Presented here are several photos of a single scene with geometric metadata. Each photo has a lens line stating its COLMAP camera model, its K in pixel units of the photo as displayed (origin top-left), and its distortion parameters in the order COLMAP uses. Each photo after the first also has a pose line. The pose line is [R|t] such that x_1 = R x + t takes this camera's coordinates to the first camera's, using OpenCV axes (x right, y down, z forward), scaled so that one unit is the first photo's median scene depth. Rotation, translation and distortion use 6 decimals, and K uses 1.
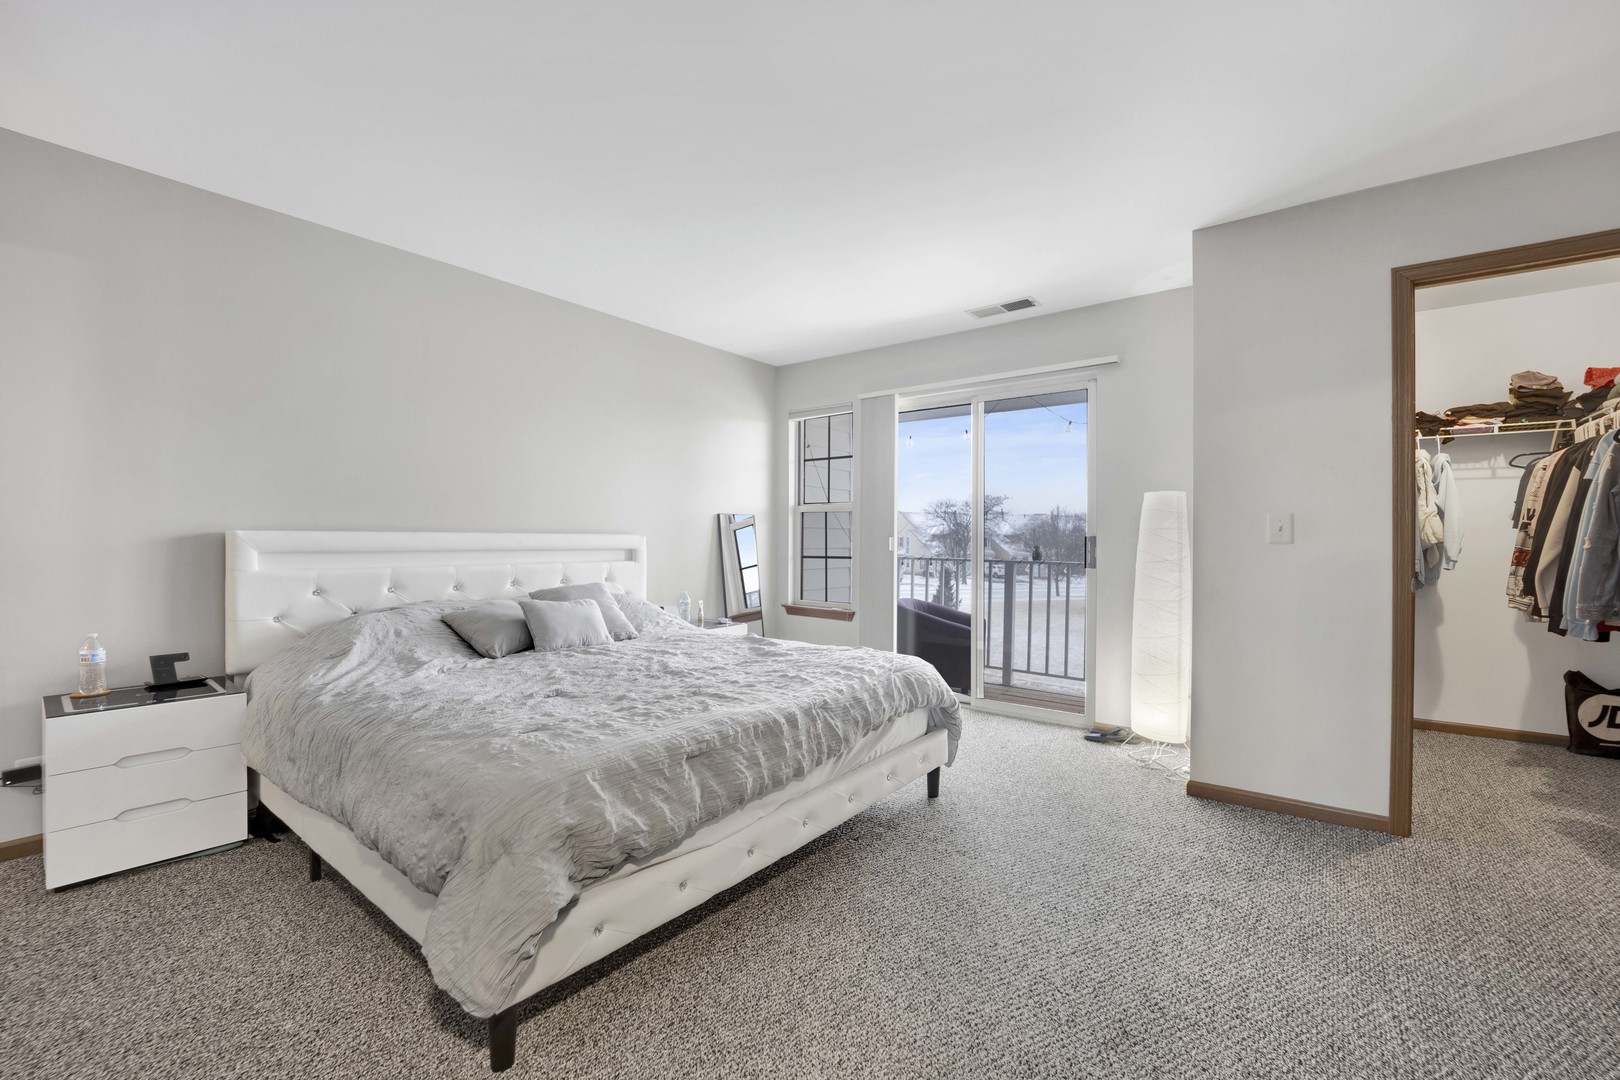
lens RADIAL K [[667.4, 0, 806.5], [0, 667.4, 540.8], [0, 0, 1]] dist [-0.020686, -0.000575]
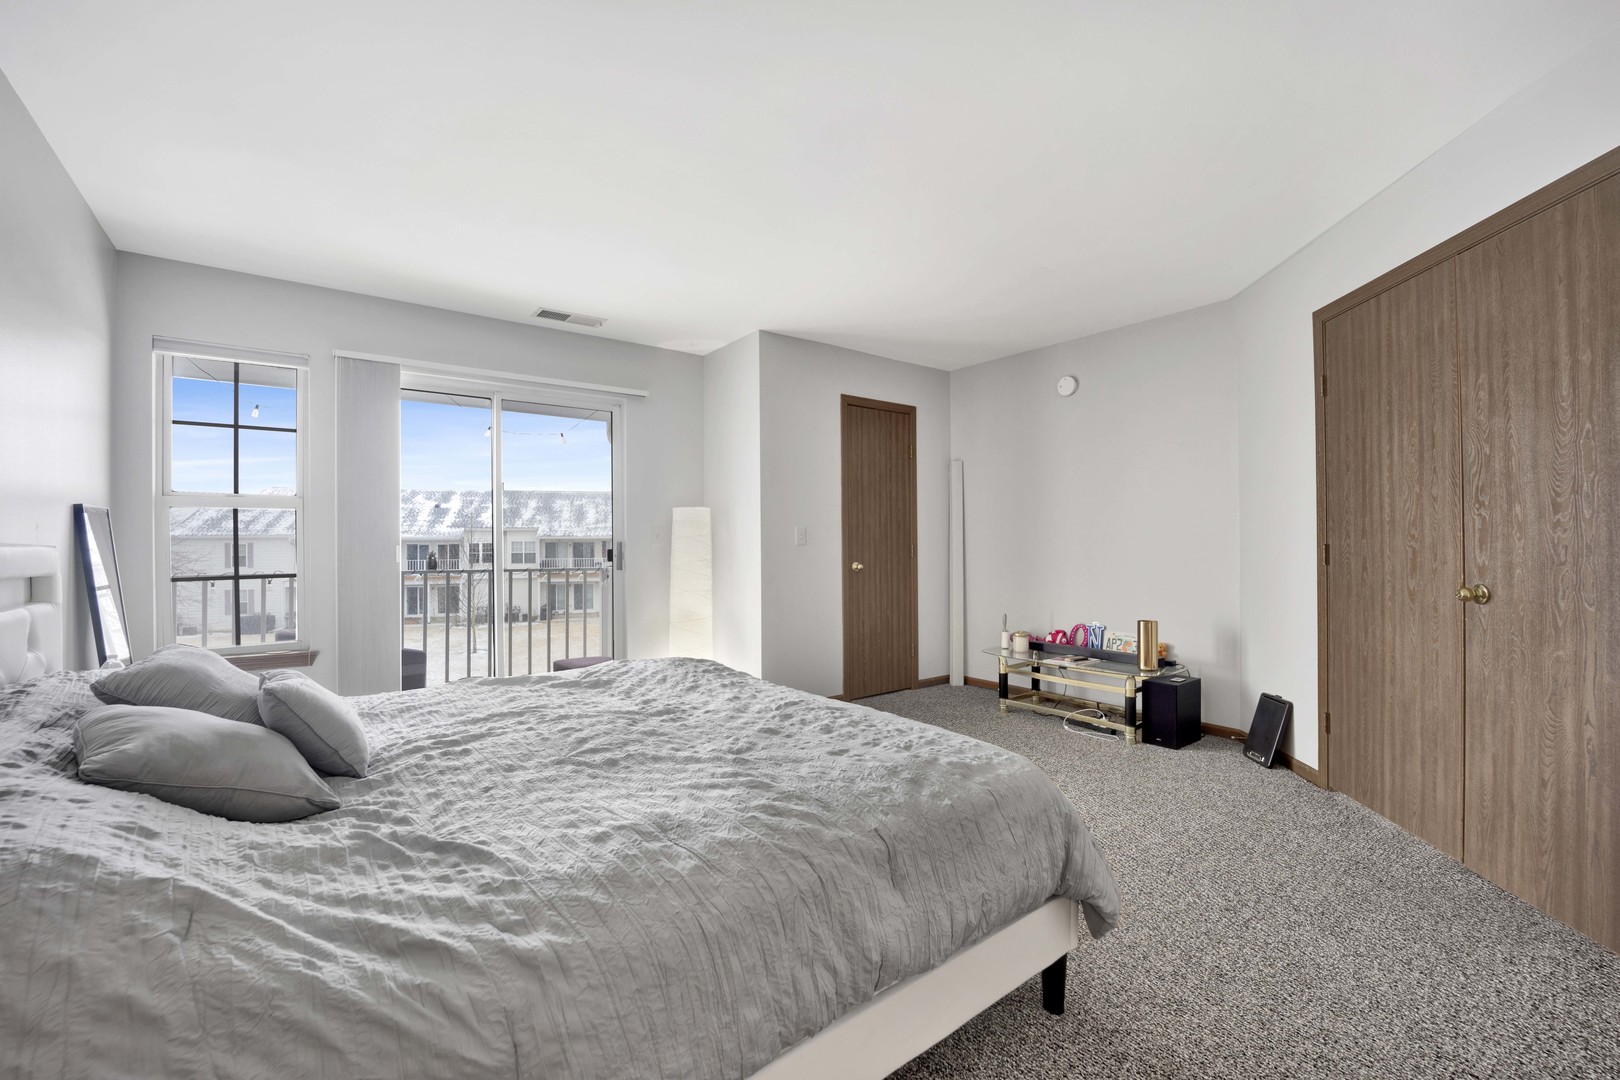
lens RADIAL K [[667.4, 0, 806.5], [0, 667.4, 540.8], [0, 0, 1]] dist [-0.020686, -0.000575]
pose [[0.259565, -0.005379, 0.965711, -0.524793], [0.012663, 0.999917, 0.002166, -0.006172], [-0.965643, 0.011667, 0.259612, 0.346449]]
